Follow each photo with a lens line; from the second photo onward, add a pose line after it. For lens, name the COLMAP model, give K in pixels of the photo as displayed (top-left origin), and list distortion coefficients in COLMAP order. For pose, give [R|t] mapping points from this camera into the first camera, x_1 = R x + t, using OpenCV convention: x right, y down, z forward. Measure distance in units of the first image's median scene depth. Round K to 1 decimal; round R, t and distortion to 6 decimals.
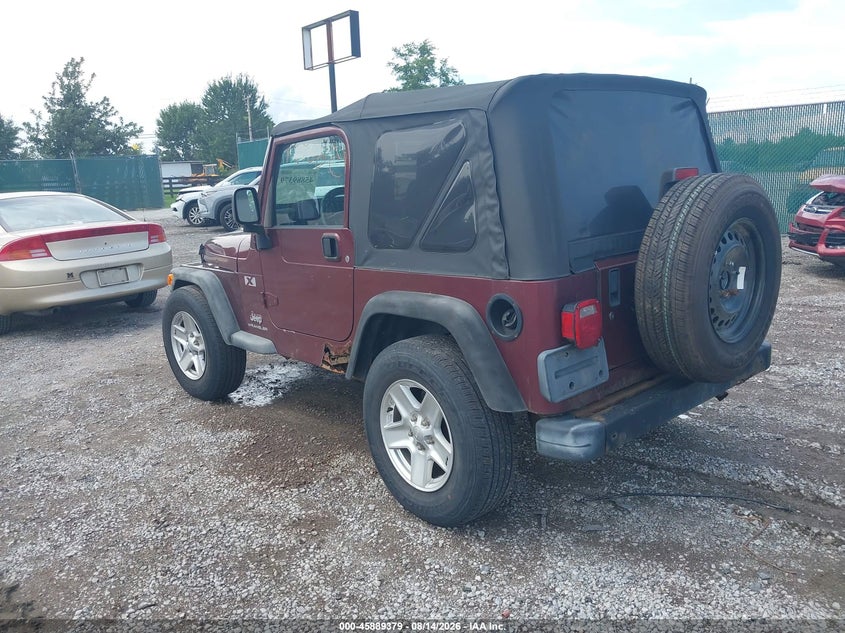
lens RADIAL K [[659.6, 0, 422.5], [0, 659.6, 316.5], [0, 0, 1]] dist [0.071014, -0.091700]
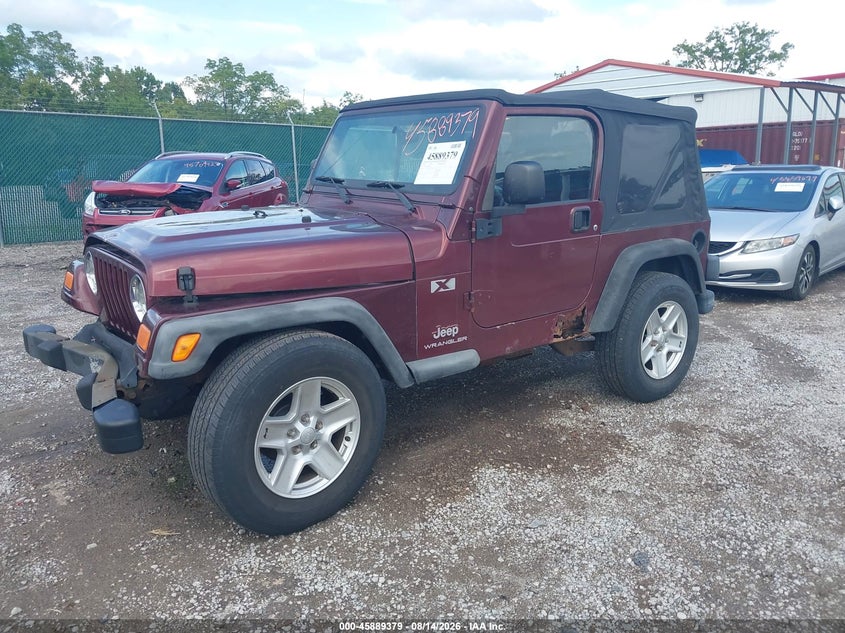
lens RADIAL K [[659.6, 0, 422.5], [0, 659.6, 316.5], [0, 0, 1]] dist [0.071014, -0.091700]
pose [[0.043557, -0.167416, 0.984924, -1.328852], [0.204606, 0.966458, 0.155229, -0.184910], [-0.977875, 0.194760, 0.076351, 1.278016]]
